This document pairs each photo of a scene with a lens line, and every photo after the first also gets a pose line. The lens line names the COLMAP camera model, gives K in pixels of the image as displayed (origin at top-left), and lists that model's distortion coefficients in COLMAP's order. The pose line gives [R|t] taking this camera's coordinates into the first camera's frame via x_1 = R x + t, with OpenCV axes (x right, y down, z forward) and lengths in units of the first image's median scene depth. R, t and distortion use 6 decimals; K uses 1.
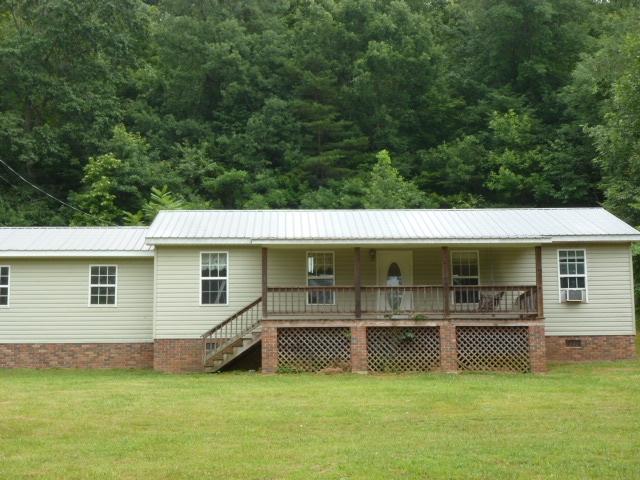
lens RADIAL K [[1312.7, 0, 320.0], [0, 1312.7, 240.0], [0, 0, 1]] dist [0.385732, -4.211180]
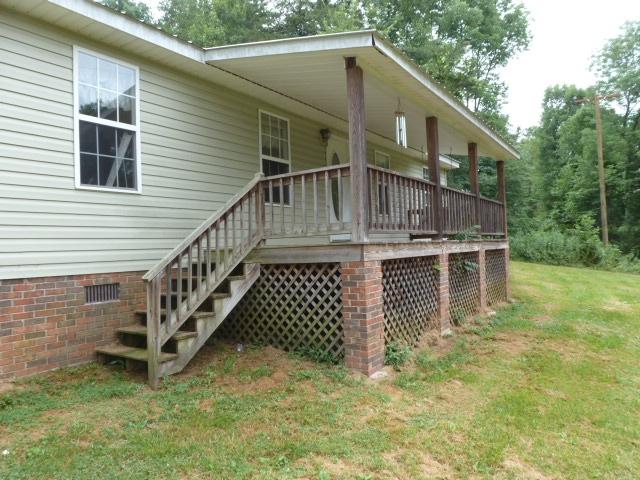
lens RADIAL K [[464.7, 0, 320.0], [0, 464.7, 240.0], [0, 0, 1]] dist [-0.075996, 0.044234]
pose [[0.559922, 0.003479, 0.828538, -0.177911], [-0.110823, 0.991320, 0.070731, 0.052860], [-0.821100, -0.131425, 0.555448, 0.962500]]
